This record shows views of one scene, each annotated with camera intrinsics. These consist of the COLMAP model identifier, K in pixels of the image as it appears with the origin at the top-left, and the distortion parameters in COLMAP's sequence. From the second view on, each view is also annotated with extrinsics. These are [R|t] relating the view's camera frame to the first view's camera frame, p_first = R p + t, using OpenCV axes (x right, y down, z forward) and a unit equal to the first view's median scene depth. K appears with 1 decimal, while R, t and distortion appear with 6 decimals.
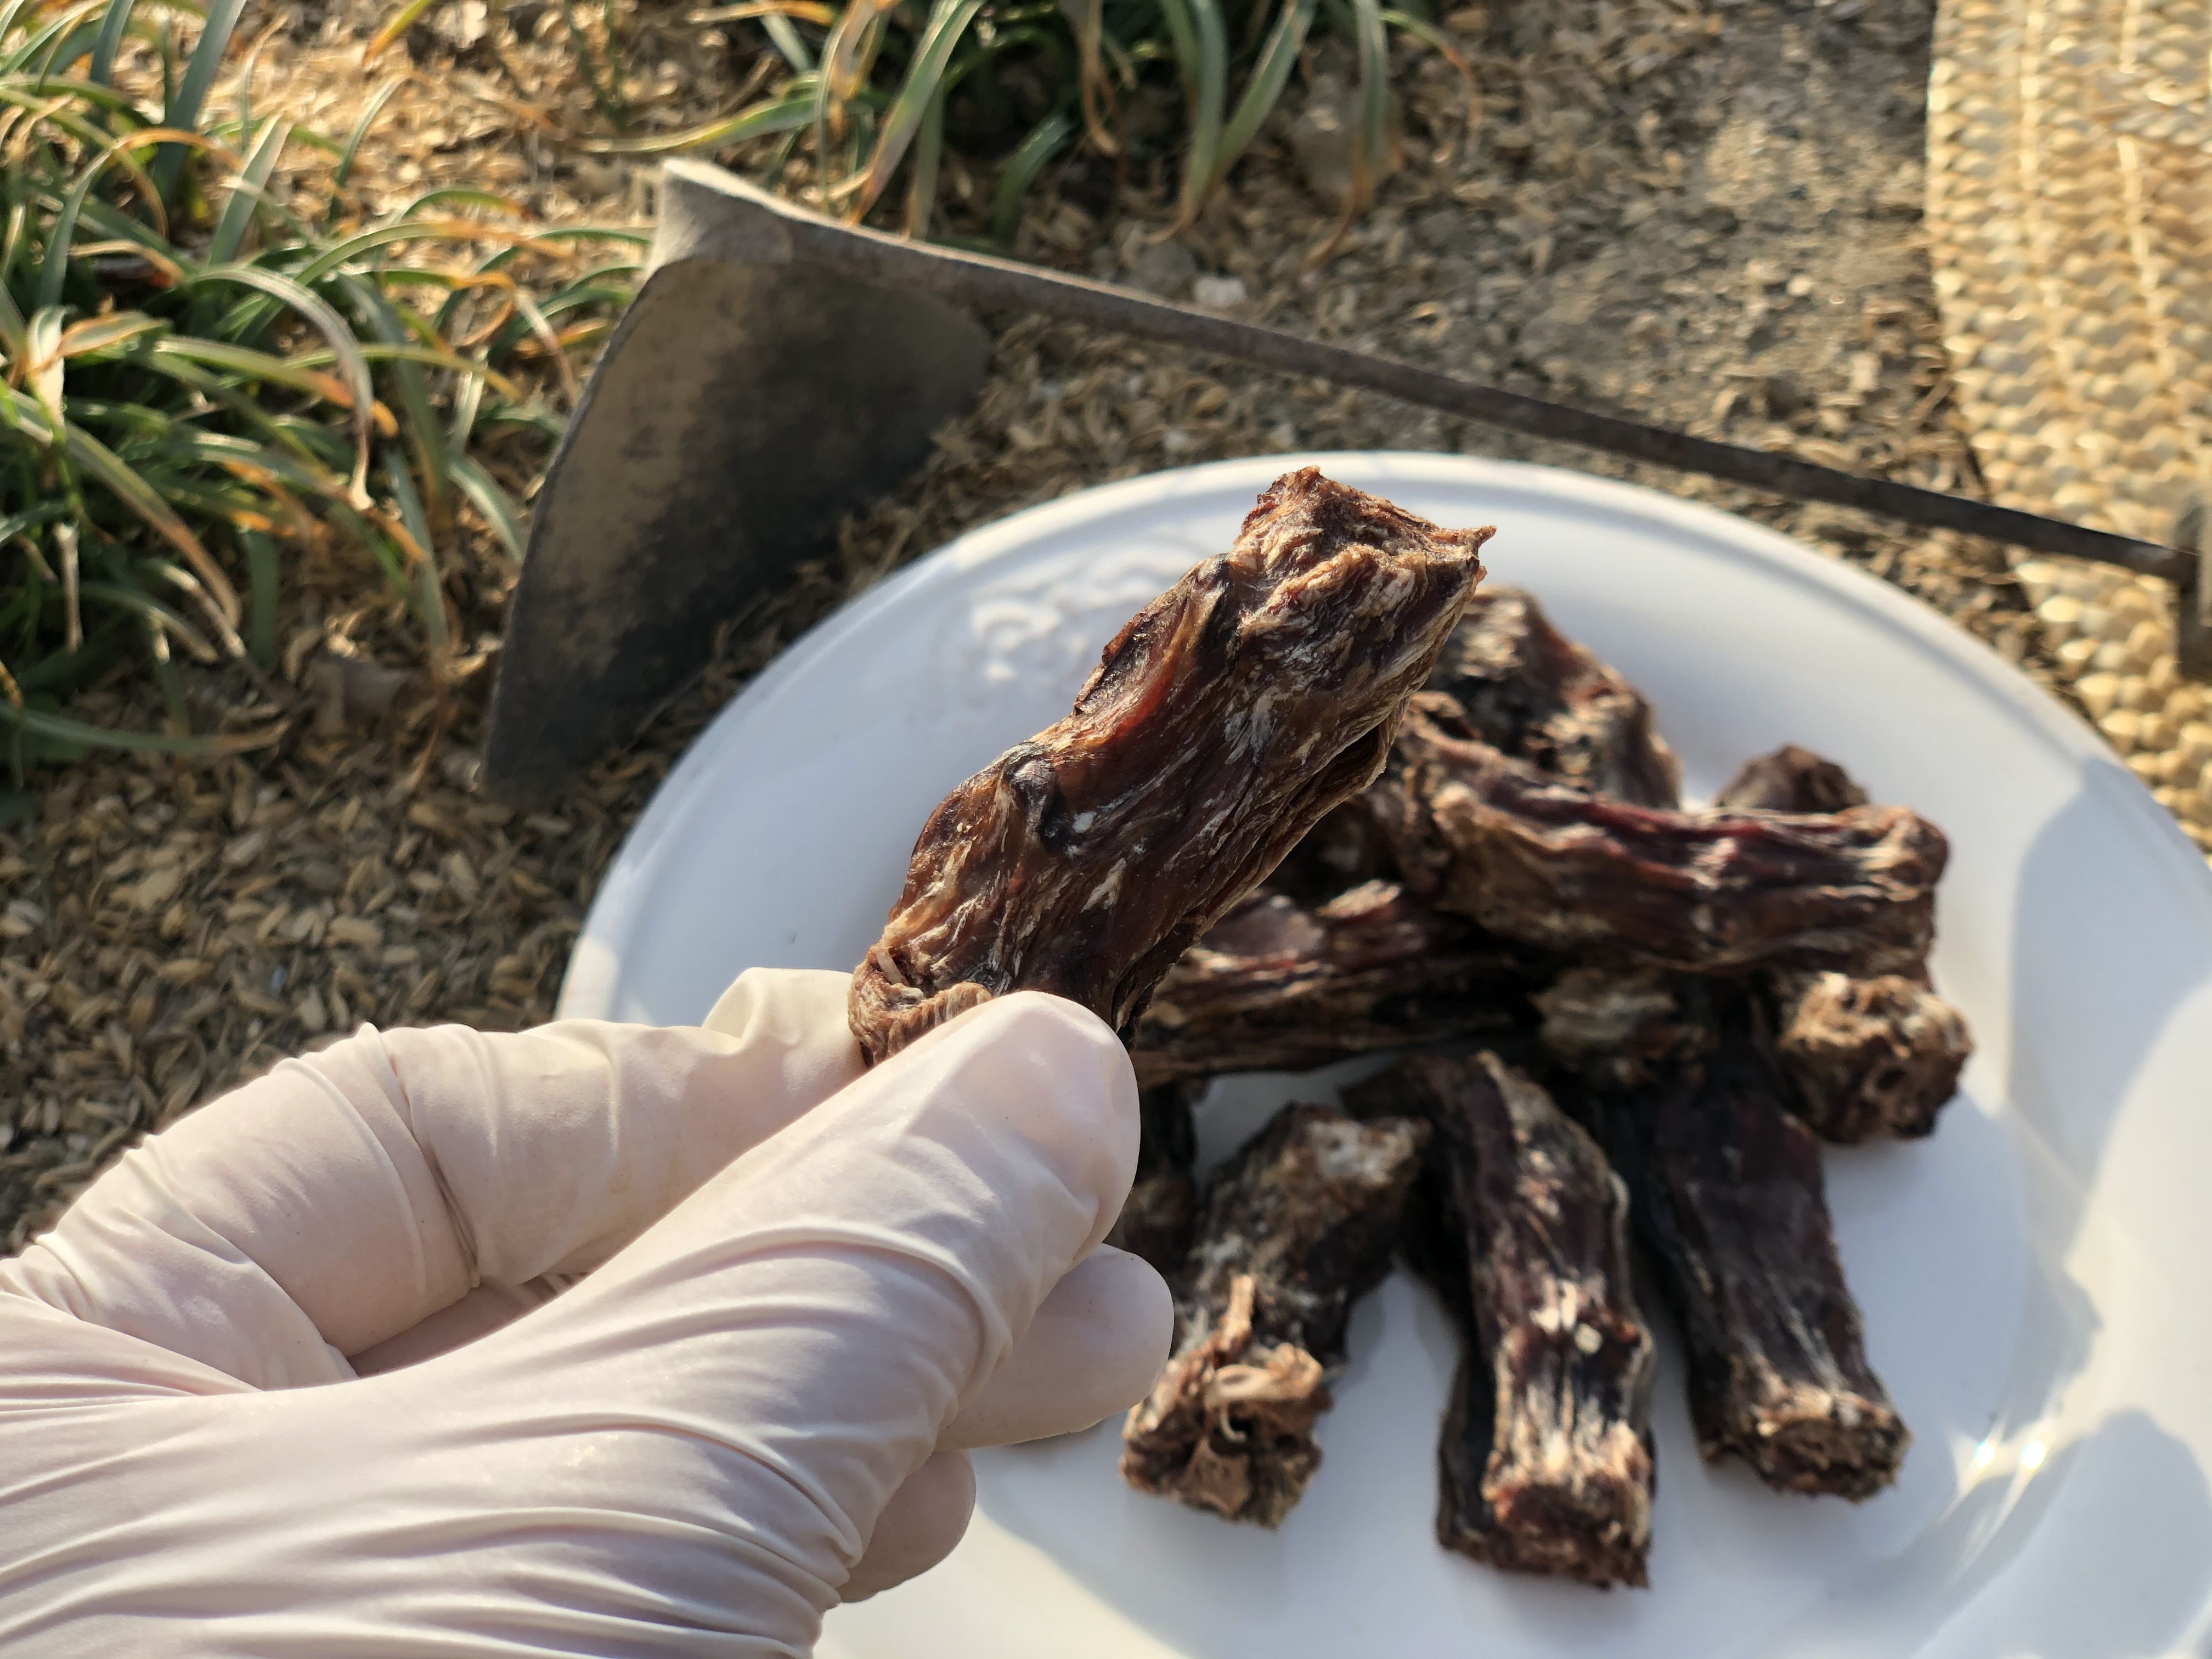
lens RADIAL K [[3313.9, 0, 1101.0], [0, 3313.9, 835.9], [0, 0, 1]] dist [0.000610, 0.000000]
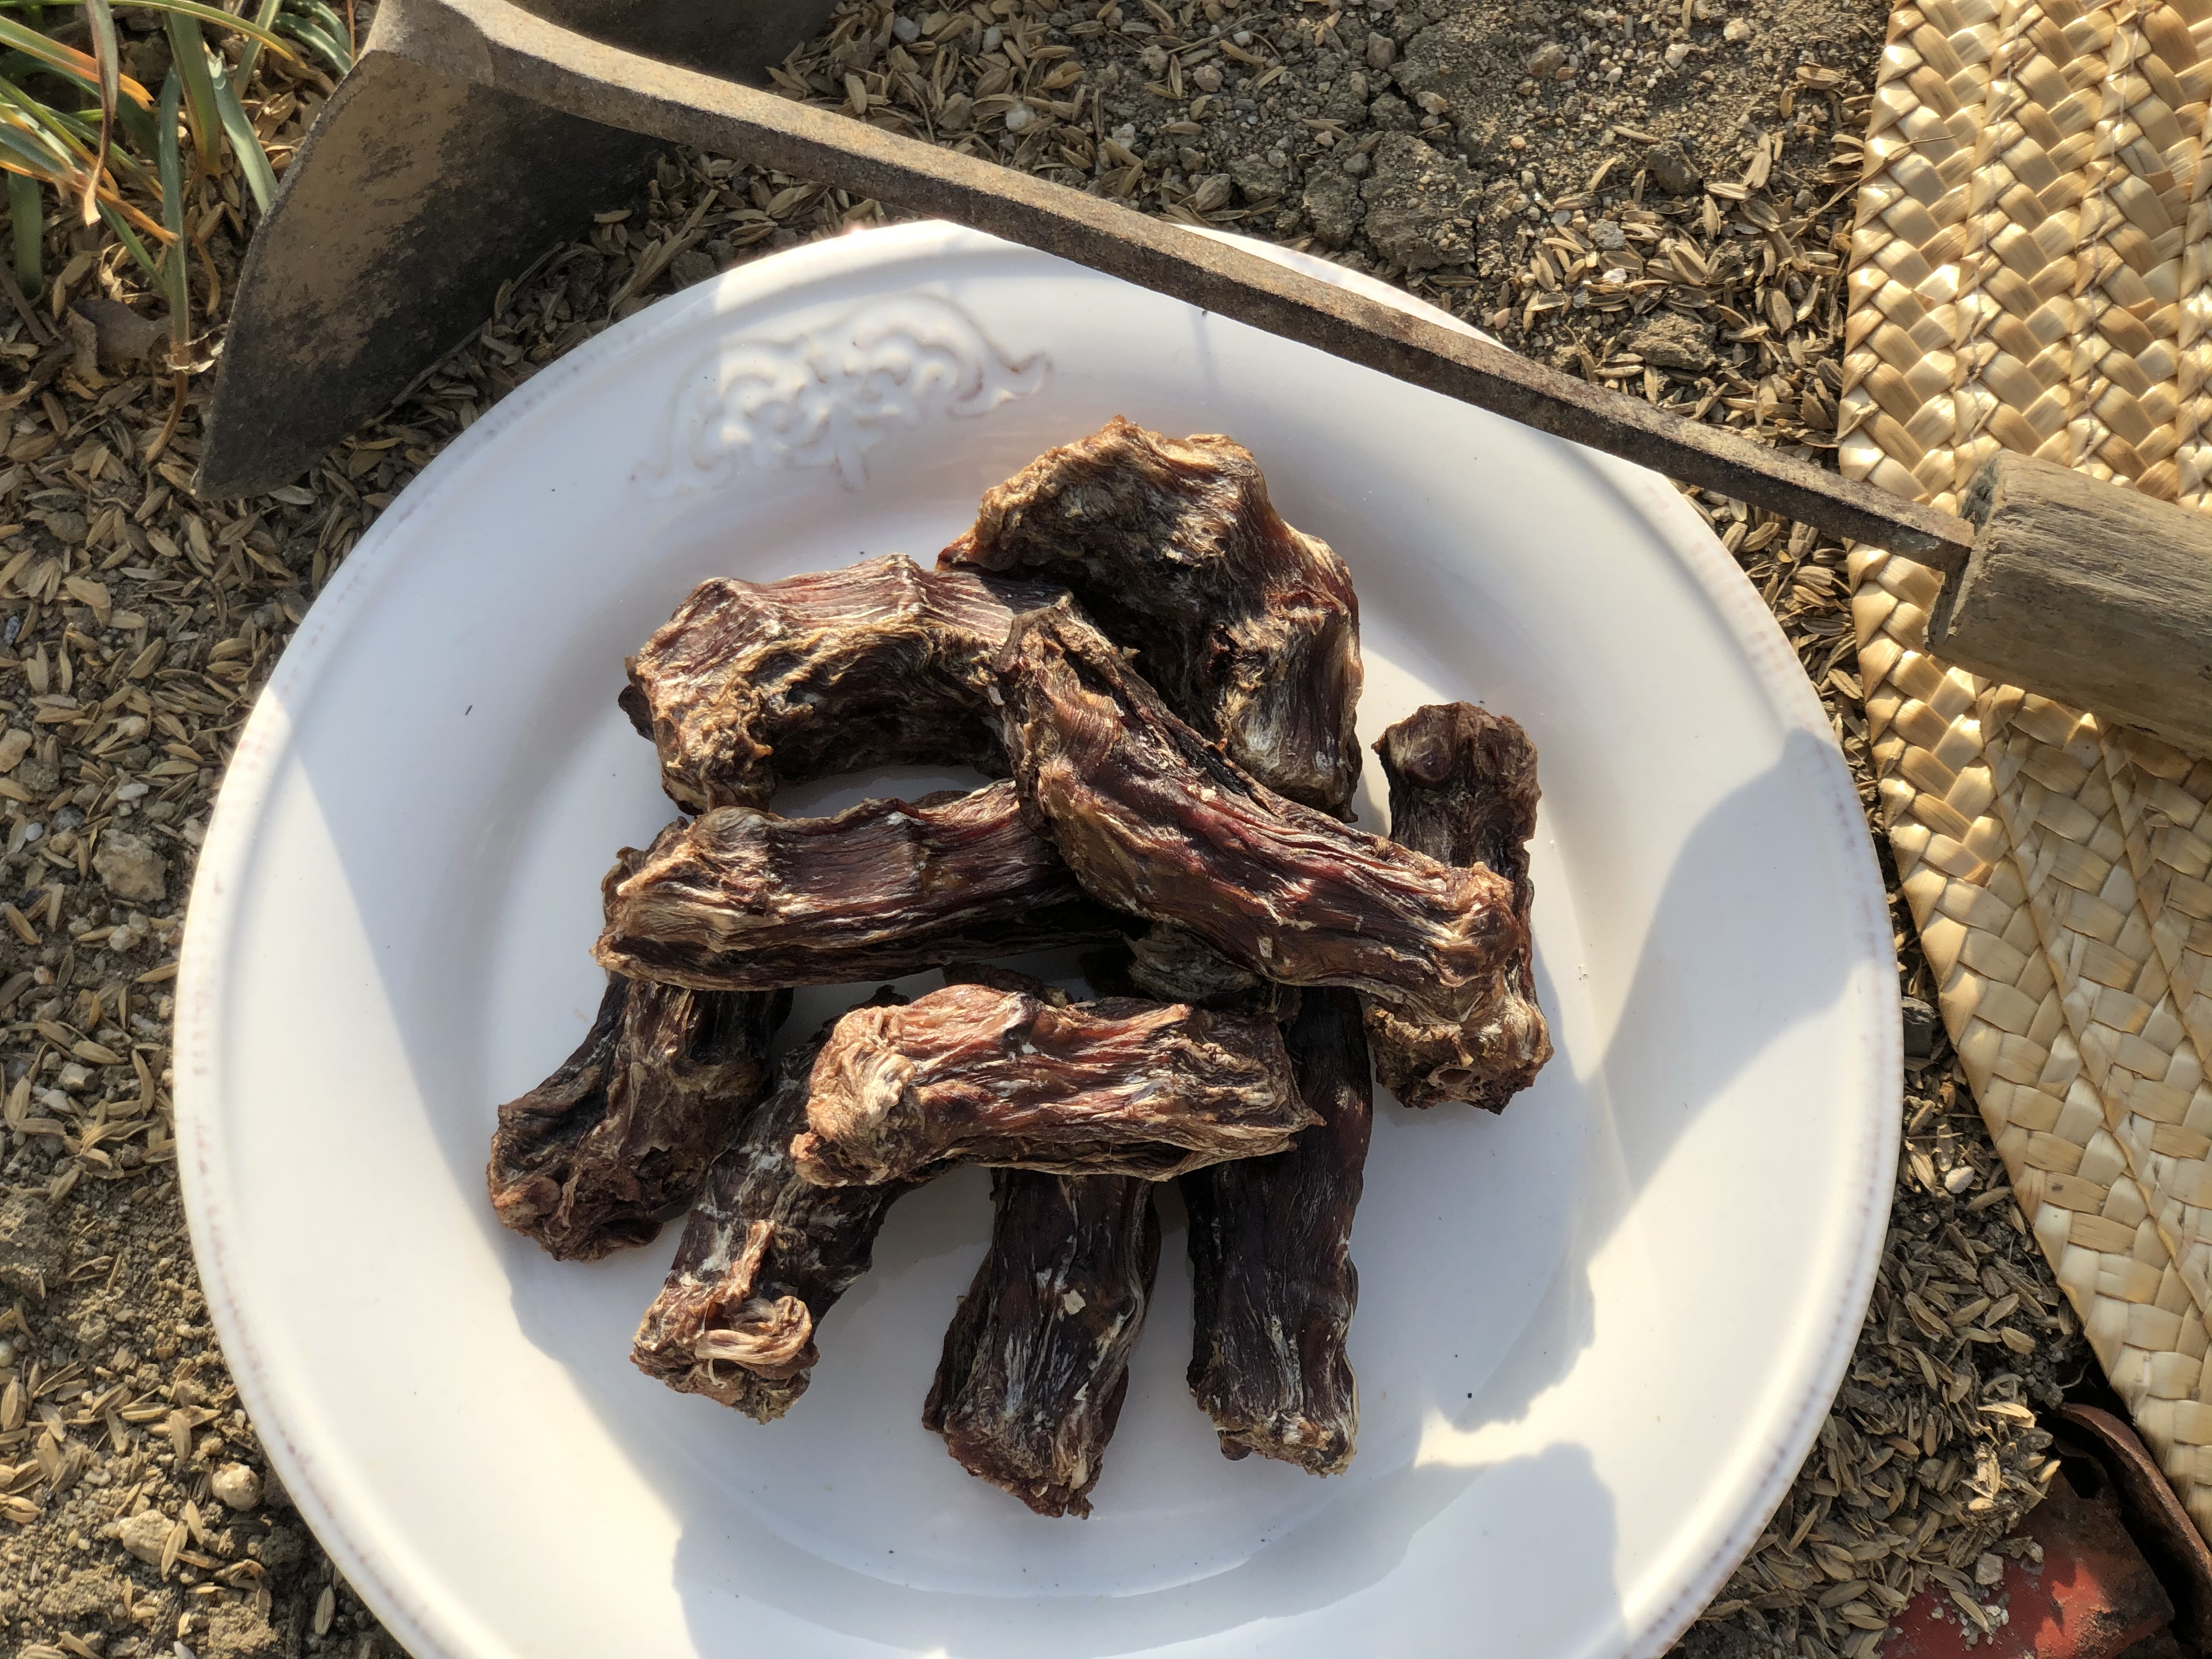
lens RADIAL K [[3313.9, 0, 1081.0], [0, 3313.9, 819.1], [0, 0, 1]] dist [0.000610, 0.000000]
pose [[0.977208, 0.192591, -0.089294, 0.174702], [-0.139800, 0.900381, 0.412031, -0.353311], [0.159752, -0.390157, 0.906784, 0.067286]]
